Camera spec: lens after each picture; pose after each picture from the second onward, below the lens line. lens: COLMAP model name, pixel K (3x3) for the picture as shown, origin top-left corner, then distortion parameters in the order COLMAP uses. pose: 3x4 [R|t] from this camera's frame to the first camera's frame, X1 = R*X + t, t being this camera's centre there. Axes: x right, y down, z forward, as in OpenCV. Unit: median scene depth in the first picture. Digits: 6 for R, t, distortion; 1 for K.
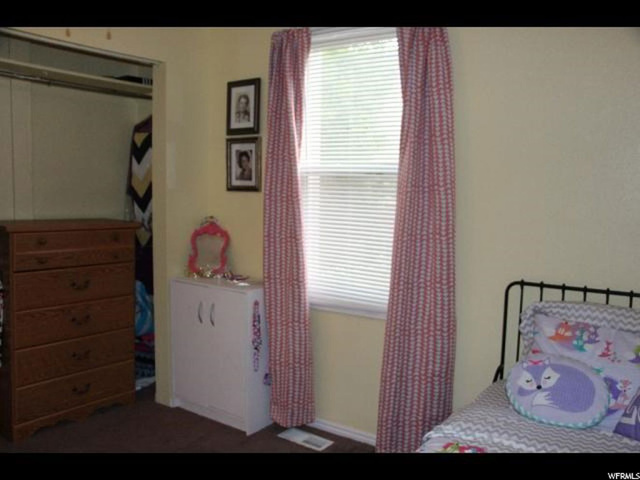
lens RADIAL K [[560.8, 0, 325.1], [0, 560.8, 242.9], [0, 0, 1]] dist [-0.169290, 0.175810]
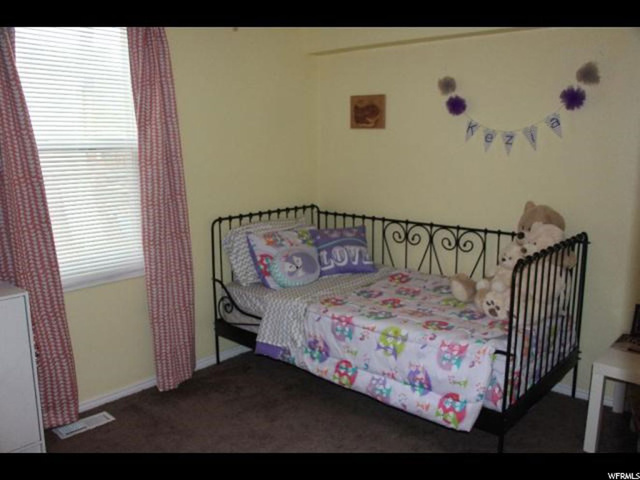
lens RADIAL K [[560.8, 0, 325.1], [0, 560.8, 242.9], [0, 0, 1]] dist [-0.169290, 0.175810]
pose [[0.112368, -0.192677, 0.974807, -0.961449], [0.113131, 0.977122, 0.180094, -0.091866], [-0.987206, 0.090044, 0.131595, 0.476244]]
